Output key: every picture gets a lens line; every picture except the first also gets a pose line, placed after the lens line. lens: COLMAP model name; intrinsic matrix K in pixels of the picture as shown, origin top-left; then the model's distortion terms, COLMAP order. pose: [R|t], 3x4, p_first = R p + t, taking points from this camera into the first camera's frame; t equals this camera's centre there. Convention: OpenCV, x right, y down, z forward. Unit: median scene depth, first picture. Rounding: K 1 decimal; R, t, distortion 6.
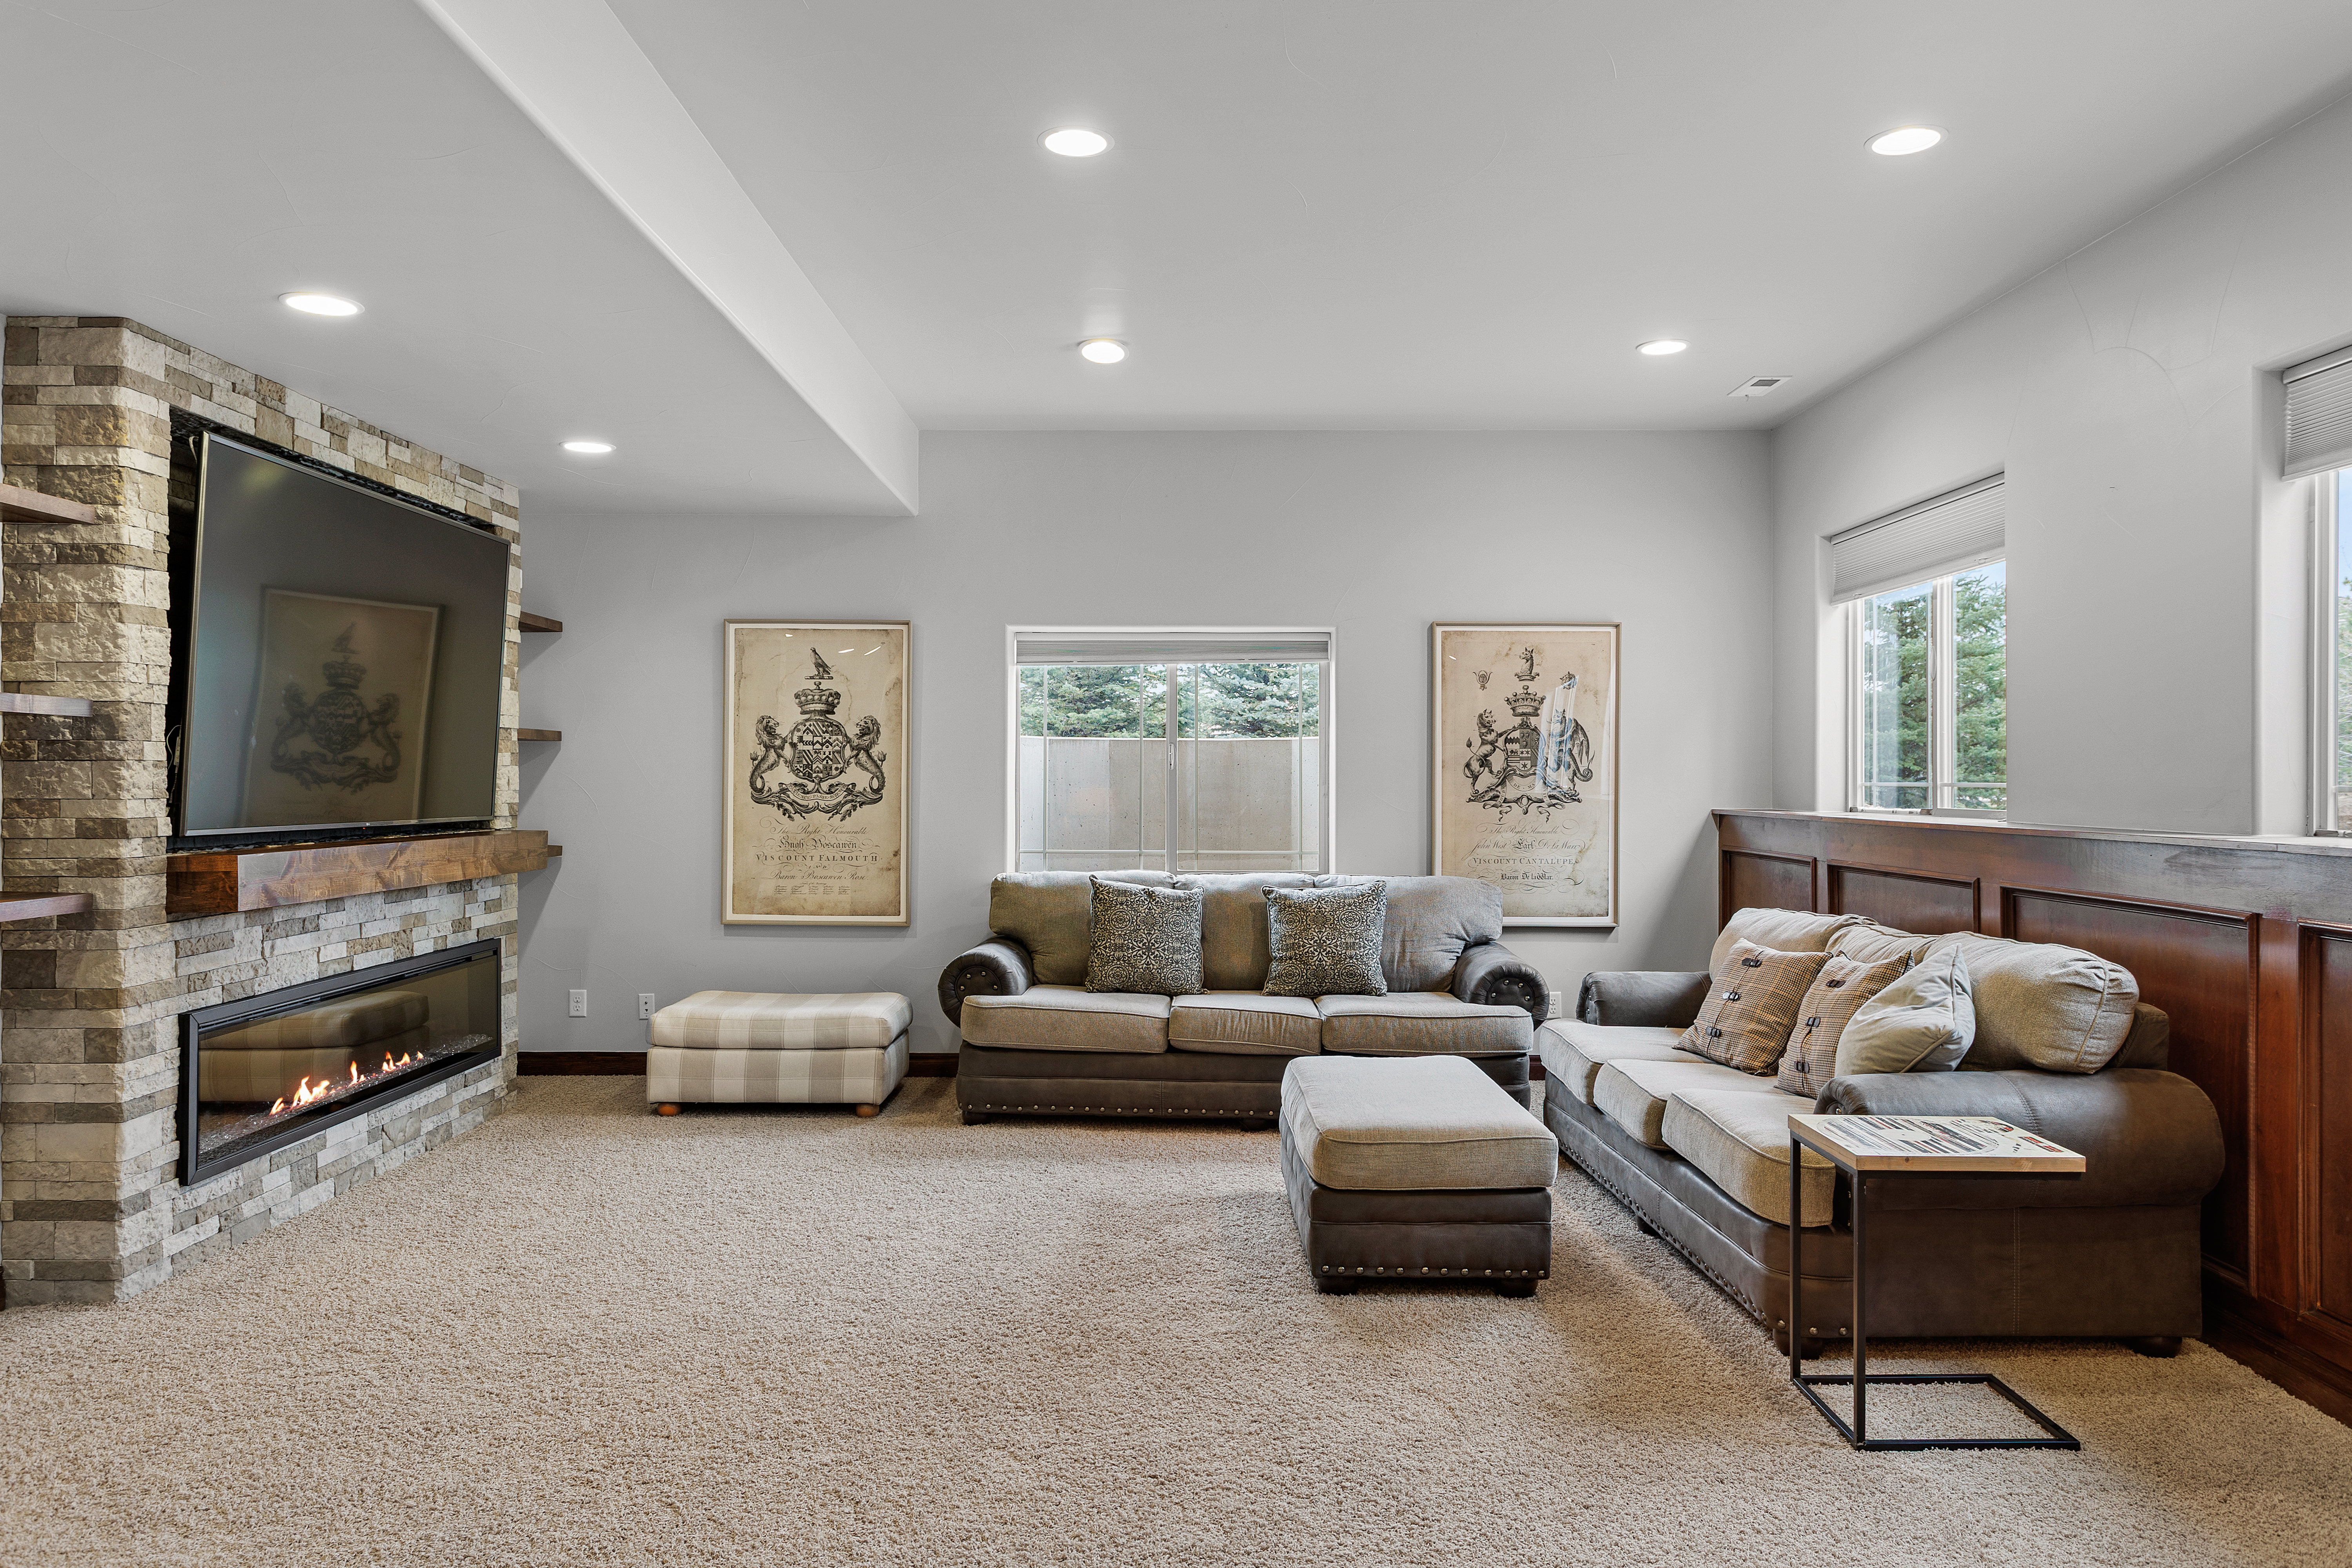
lens RADIAL K [[1611.2, 0, 1180.2], [0, 1611.2, 773.2], [0, 0, 1]] dist [0.013444, 0.002348]
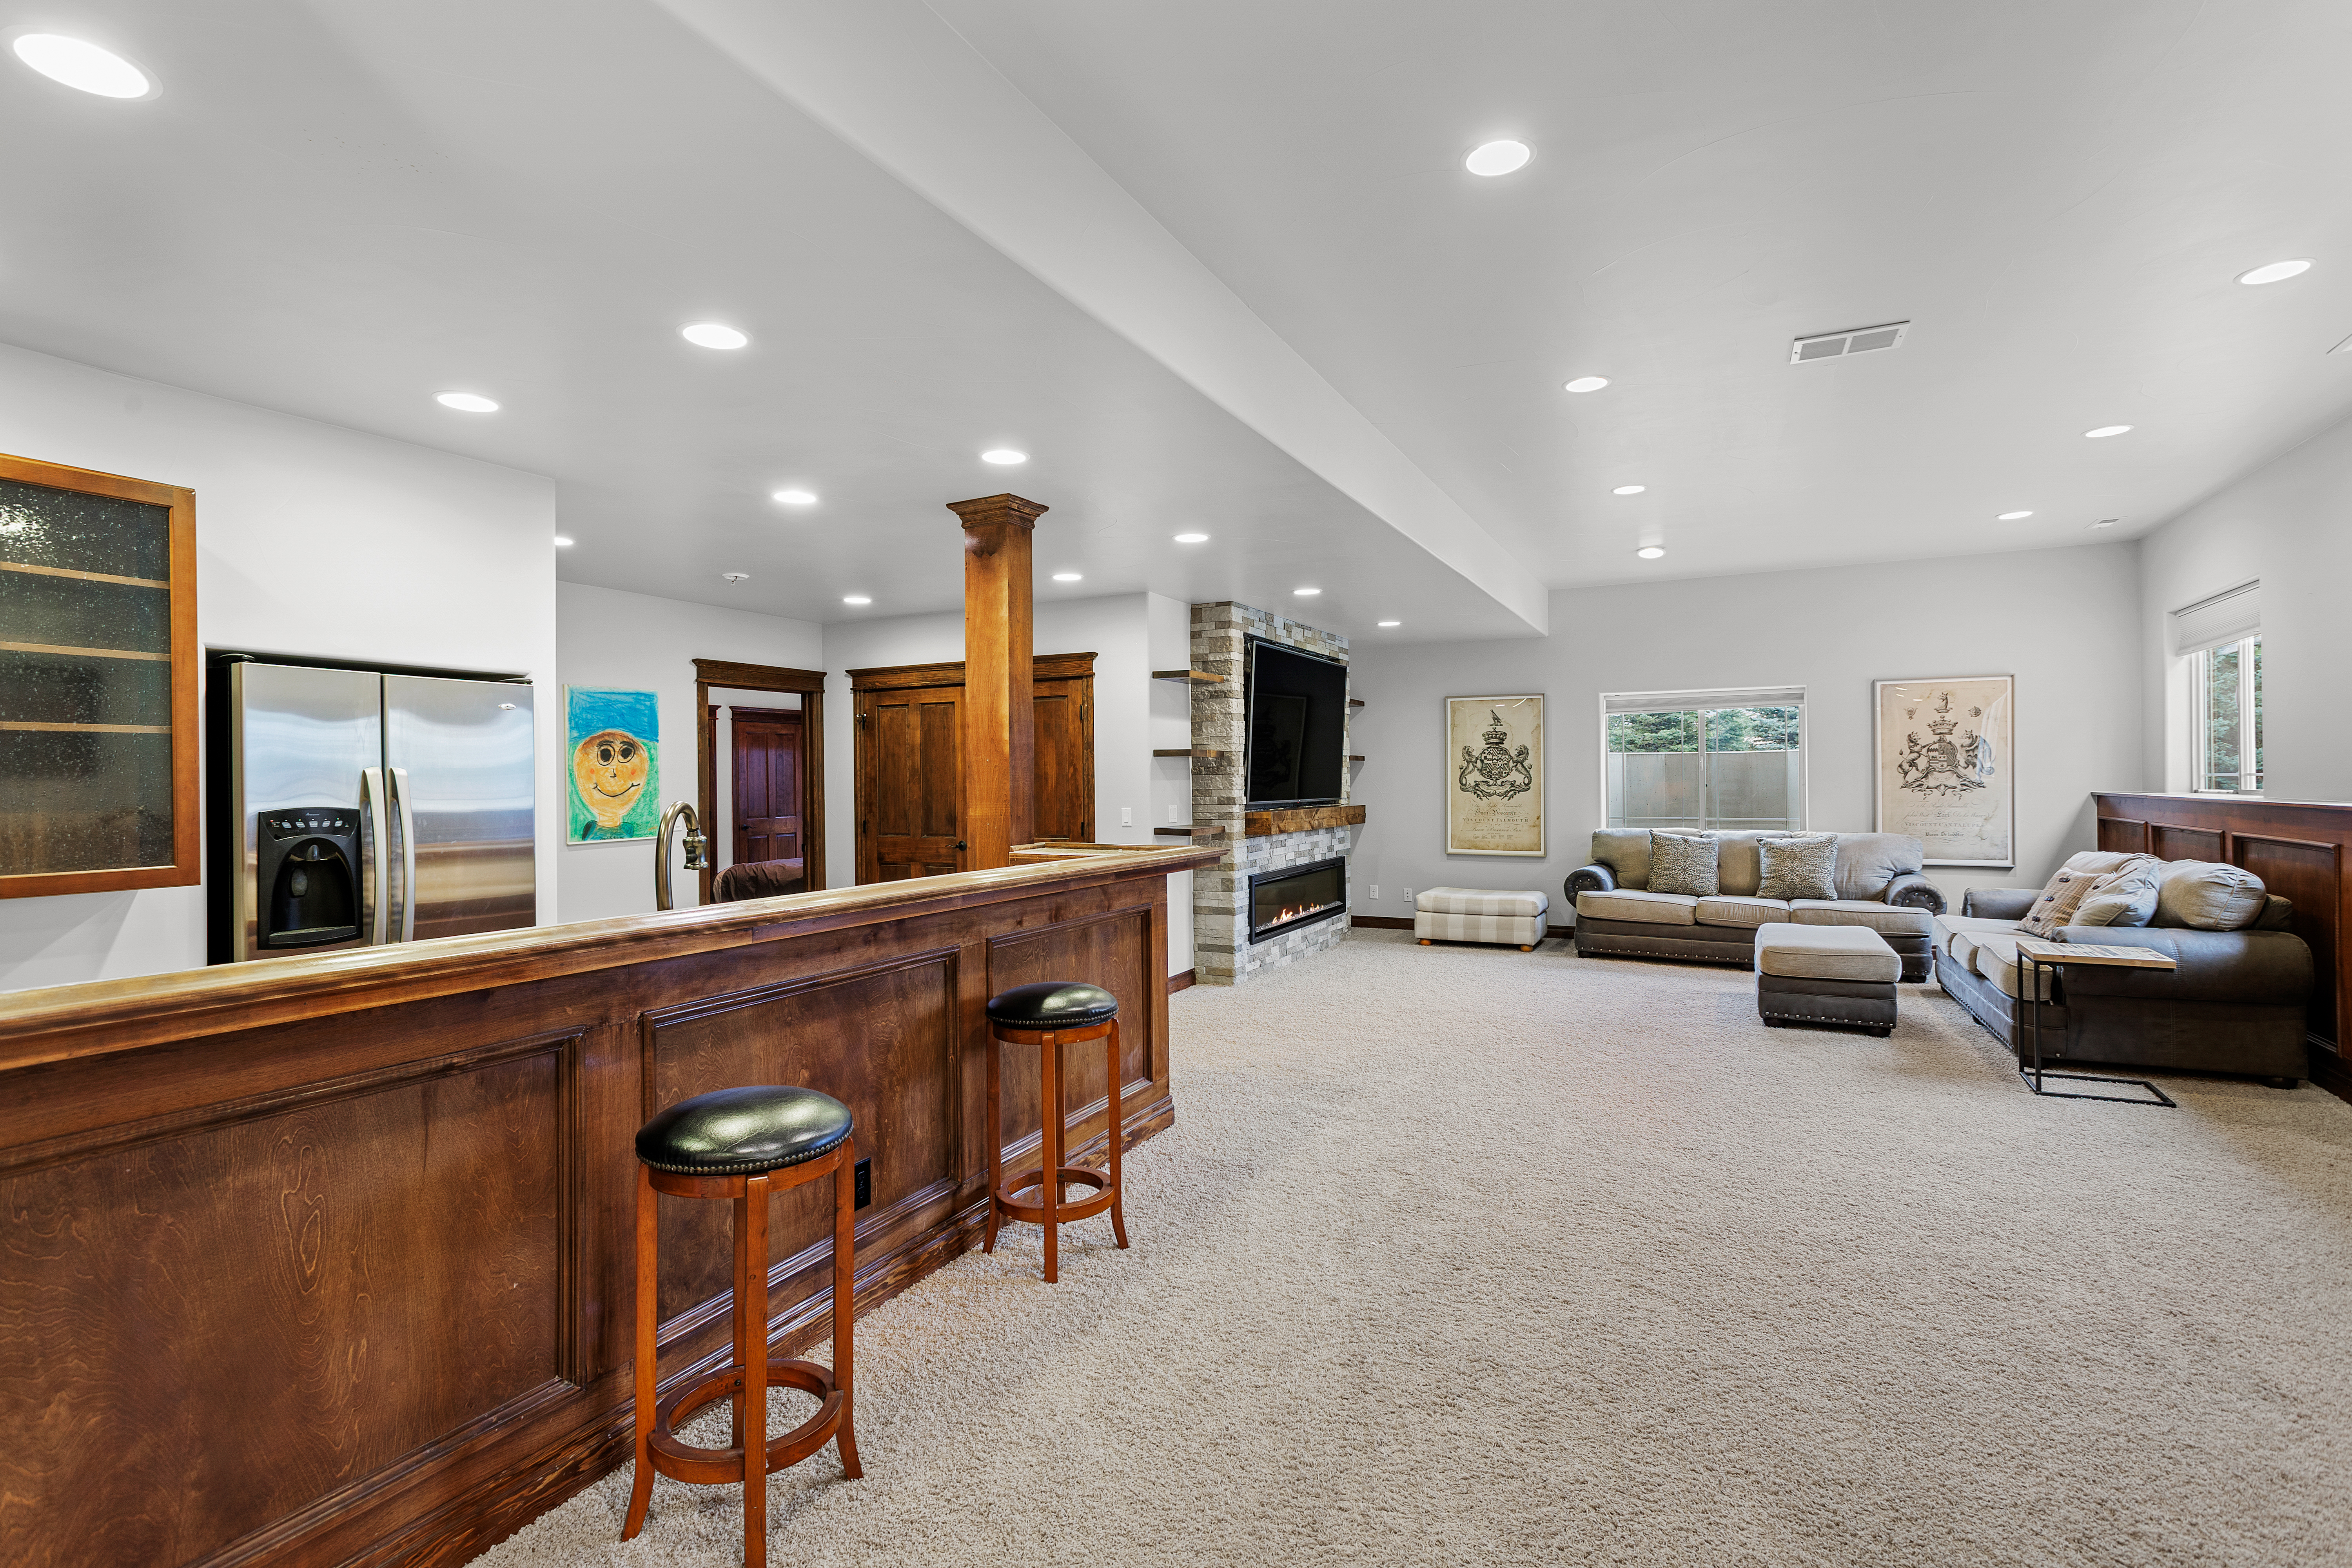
lens RADIAL K [[1132.1, 0, 1177.5], [0, 1132.1, 774.4], [0, 0, 1]] dist [0.004807, 0.002053]
pose [[0.893214, -0.012255, -0.449465, 0.047906], [0.012166, 0.999921, -0.003086, -0.001992], [0.449467, -0.002712, 0.893293, -0.418078]]
